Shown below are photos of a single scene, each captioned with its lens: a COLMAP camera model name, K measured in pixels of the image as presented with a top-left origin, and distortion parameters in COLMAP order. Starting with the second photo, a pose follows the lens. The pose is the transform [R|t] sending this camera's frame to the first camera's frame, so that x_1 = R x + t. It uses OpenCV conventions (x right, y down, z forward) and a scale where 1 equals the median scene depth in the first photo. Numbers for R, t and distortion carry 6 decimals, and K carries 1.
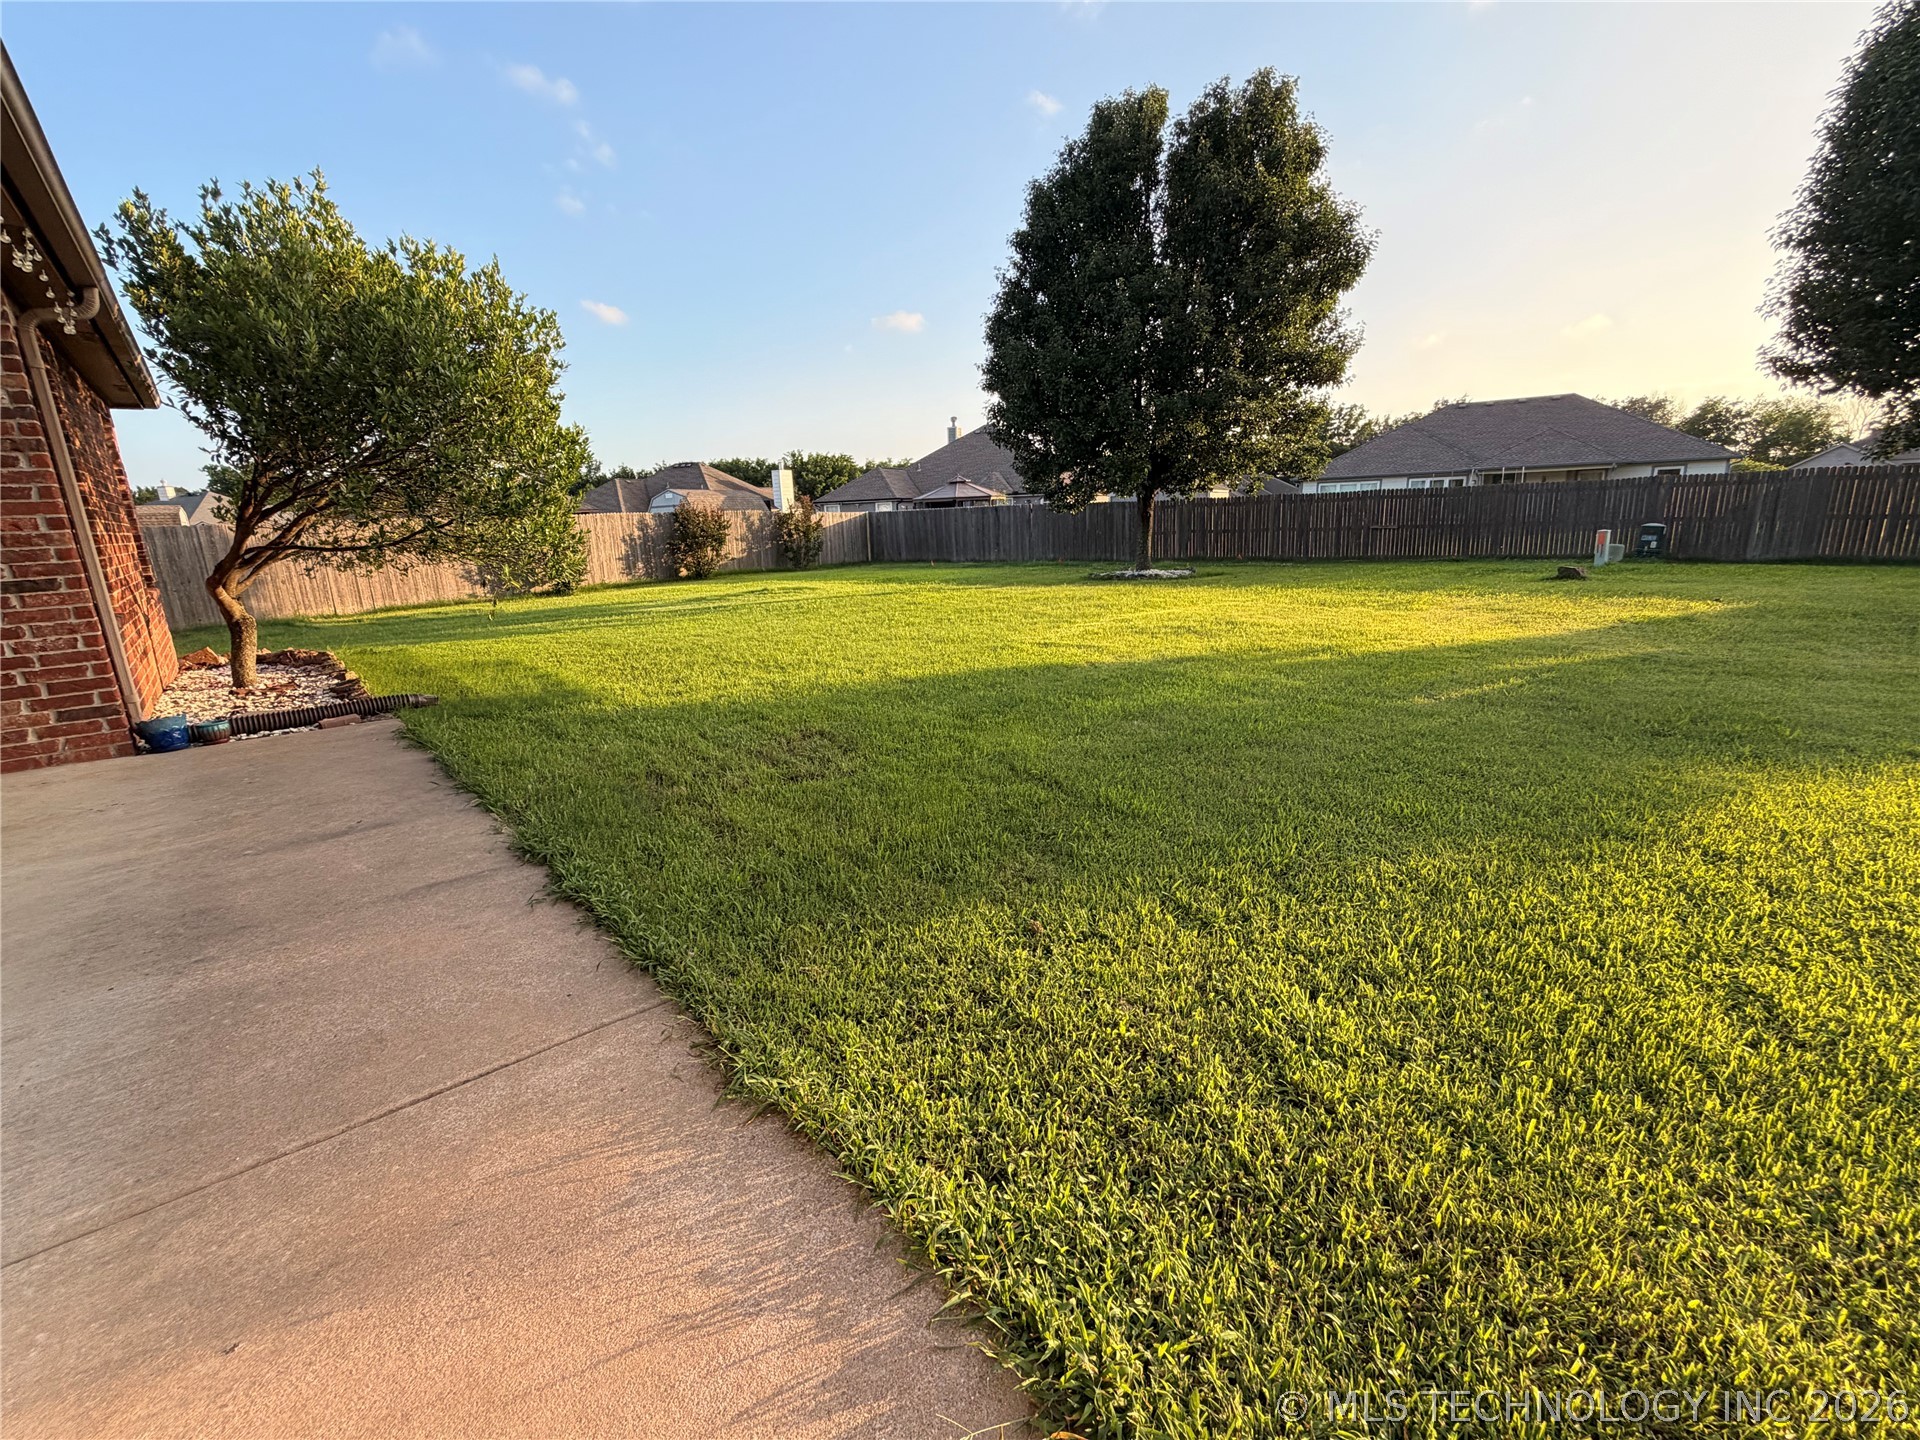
lens RADIAL K [[823.6, 0, 960.0], [0, 823.6, 720.0], [0, 0, 1]] dist [-0.004602, 0.001160]
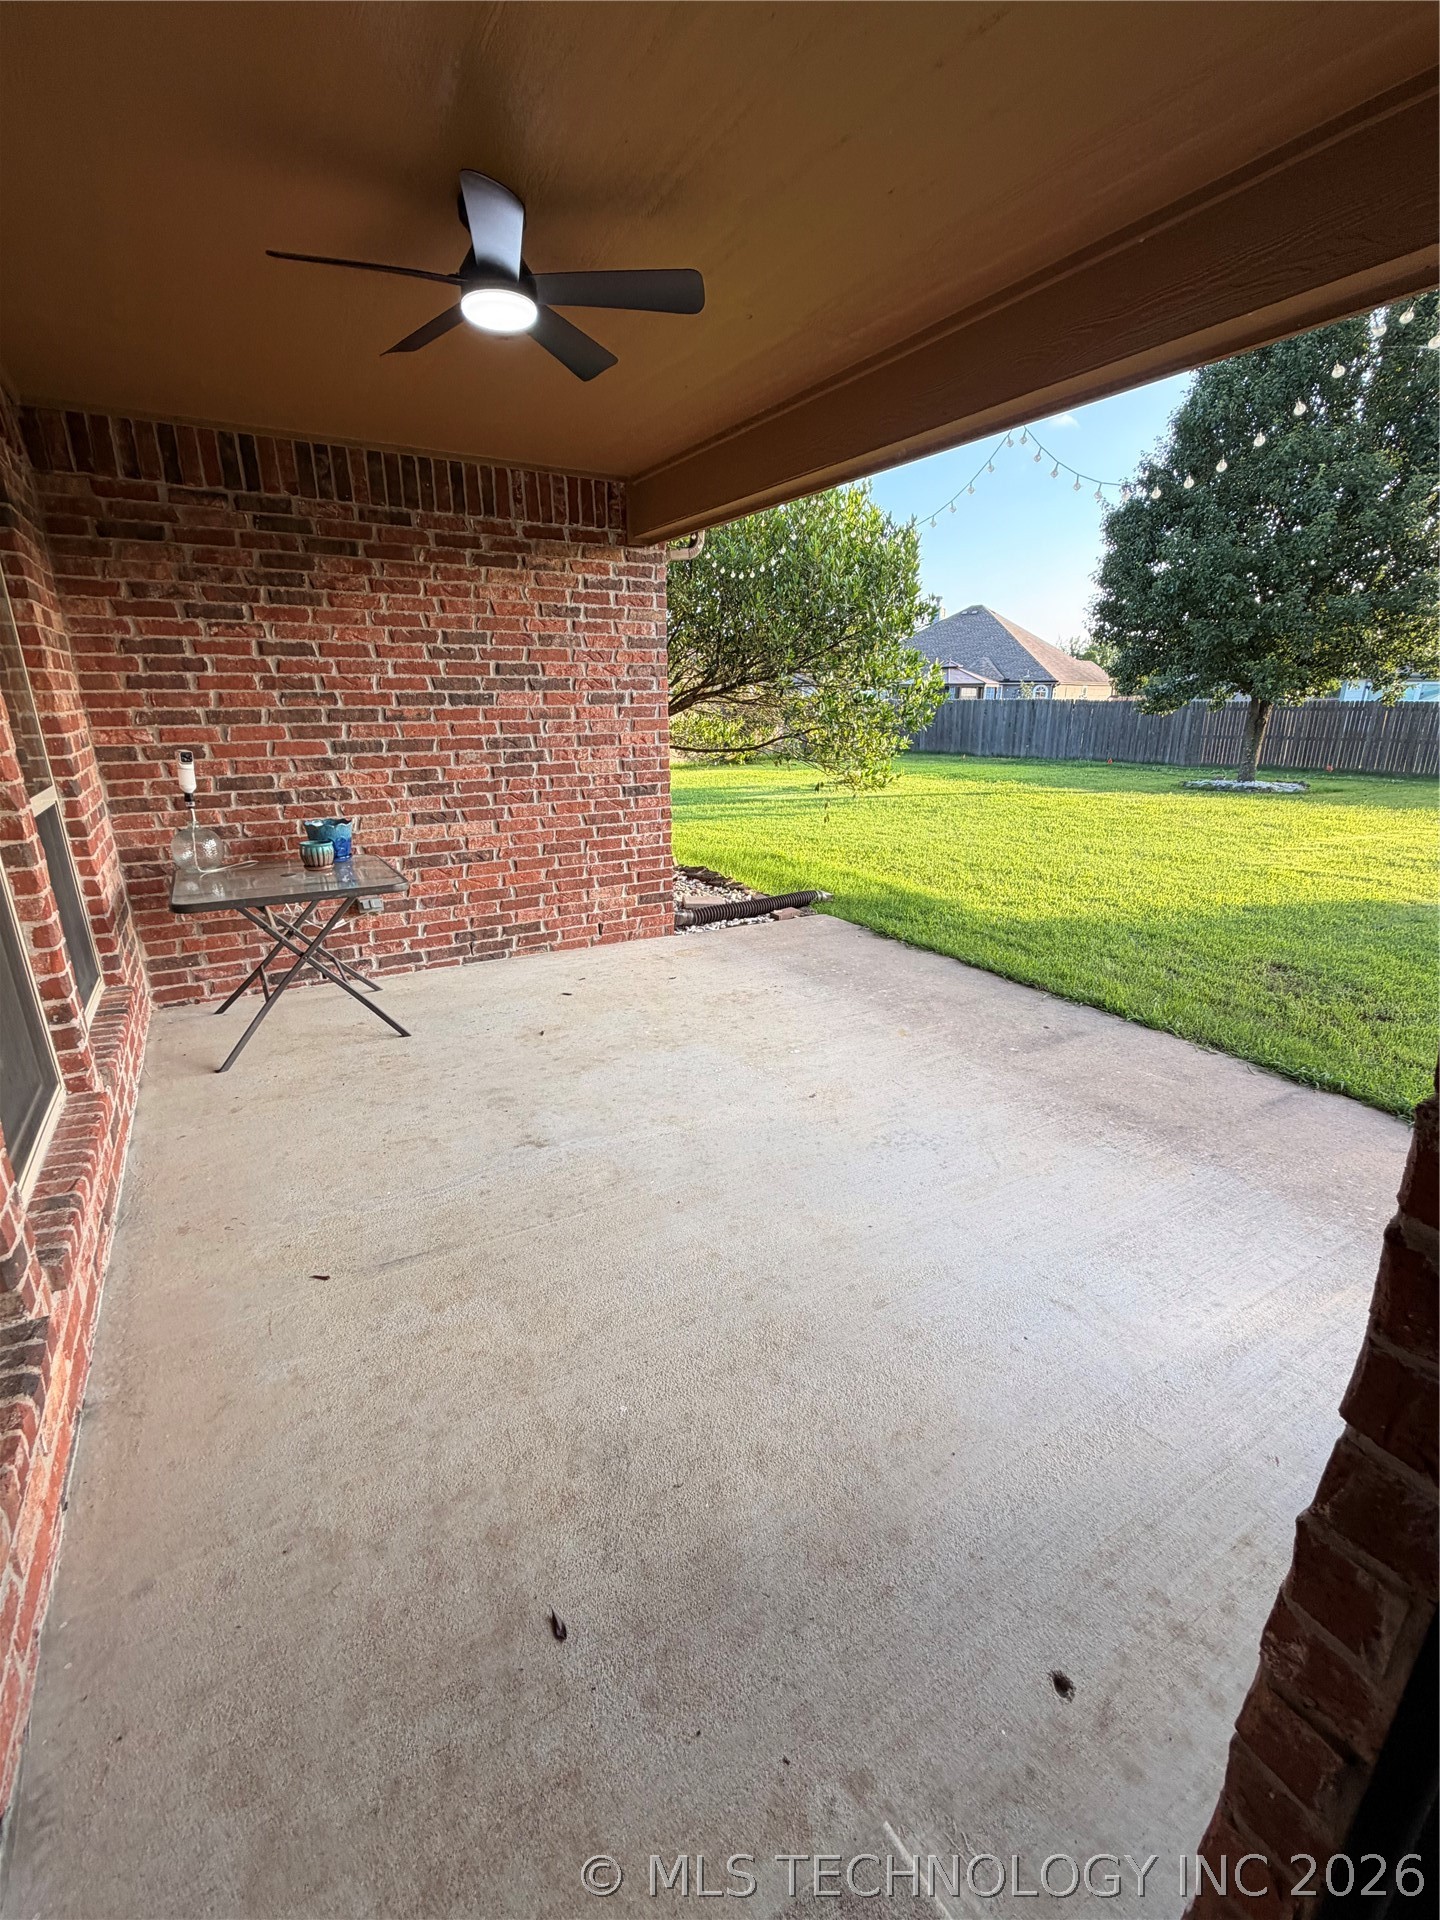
lens RADIAL K [[818.8, 0, 718.9], [0, 818.8, 962.1], [0, 0, 1]] dist [-0.000870, 0.000191]
pose [[0.981917, 0.091142, -0.165928, -0.264883], [-0.078455, 0.993582, 0.081485, -0.006932], [0.172290, -0.066993, 0.982766, -0.054580]]
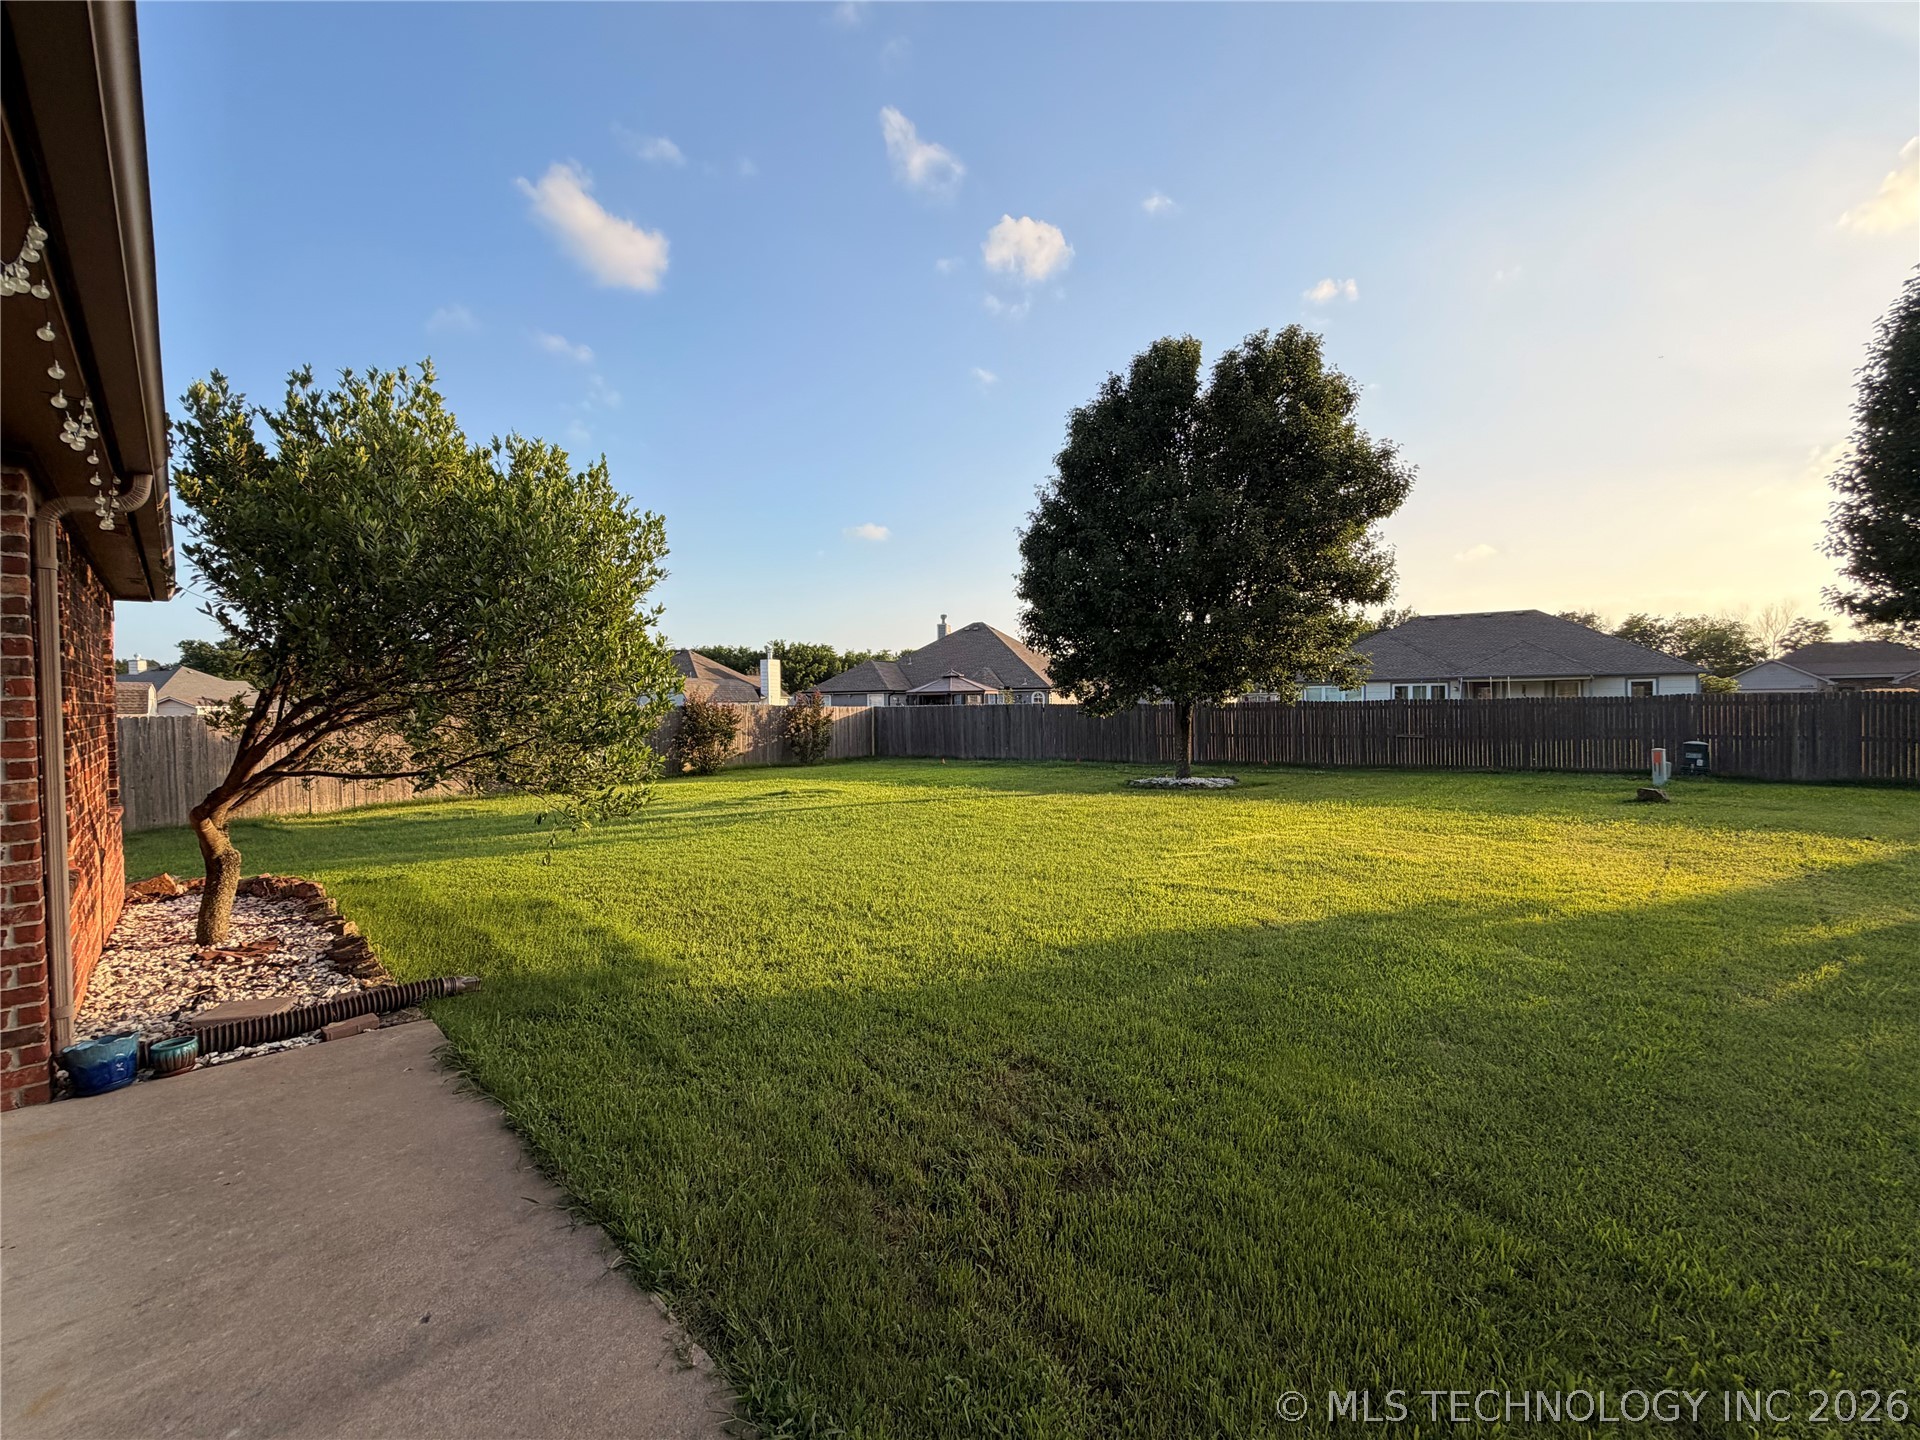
lens RADIAL K [[823.6, 0, 960.0], [0, 823.6, 720.0], [0, 0, 1]] dist [-0.004602, 0.001160]
pose [[0.999042, 0.021142, 0.038324, -0.101534], [-0.012145, 0.975120, -0.221346, -0.044411], [-0.042050, 0.220669, 0.974442, 0.084596]]
